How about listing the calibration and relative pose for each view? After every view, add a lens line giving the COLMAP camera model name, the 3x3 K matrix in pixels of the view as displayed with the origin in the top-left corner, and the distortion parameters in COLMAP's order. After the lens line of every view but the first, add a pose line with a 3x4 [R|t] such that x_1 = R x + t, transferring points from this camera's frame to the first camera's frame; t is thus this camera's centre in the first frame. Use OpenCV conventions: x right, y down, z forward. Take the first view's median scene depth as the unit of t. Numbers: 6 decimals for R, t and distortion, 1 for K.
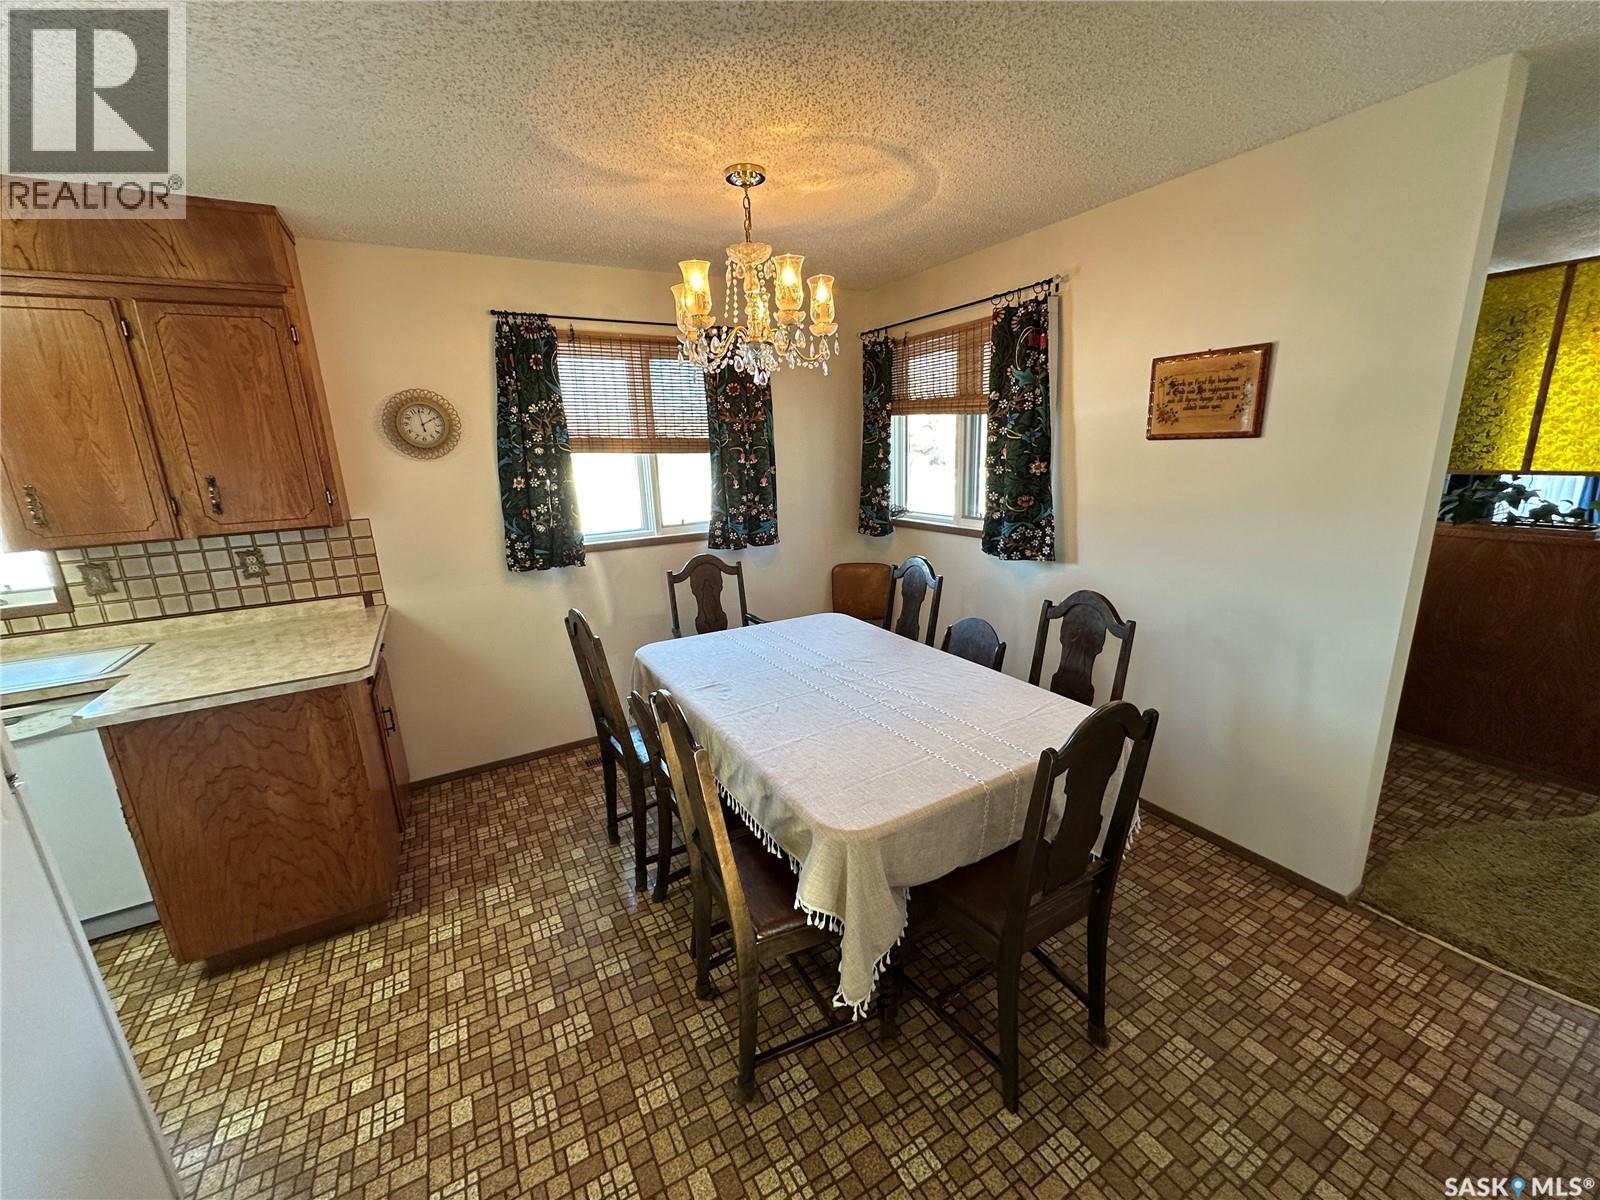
lens RADIAL K [[633.5, 0, 802.9], [0, 633.5, 601.6], [0, 0, 1]] dist [-0.003852, -0.000011]
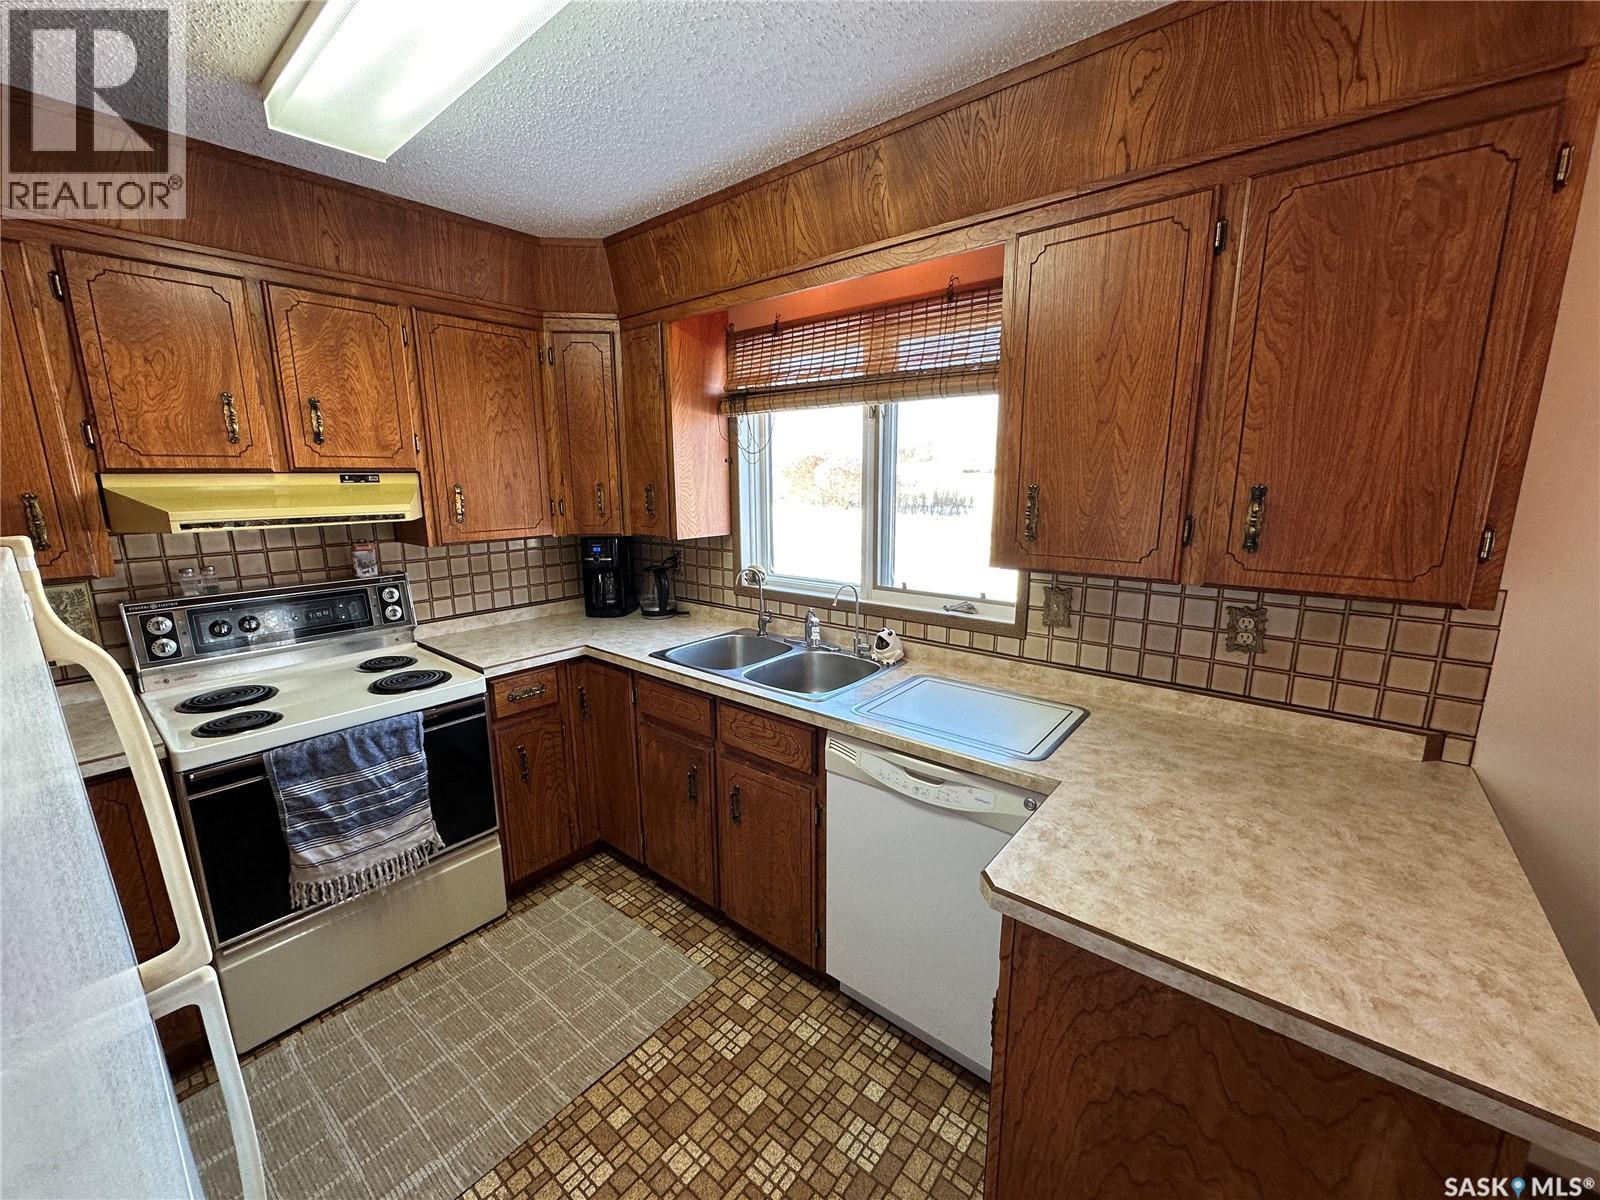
lens RADIAL K [[633.5, 0, 799.7], [0, 633.5, 600.6], [0, 0, 1]] dist [-0.003852, -0.000011]
pose [[0.354896, 0.215649, -0.909695, -0.524169], [-0.233839, 0.962581, 0.136959, -0.076882], [0.905189, 0.164116, 0.392044, 0.405053]]
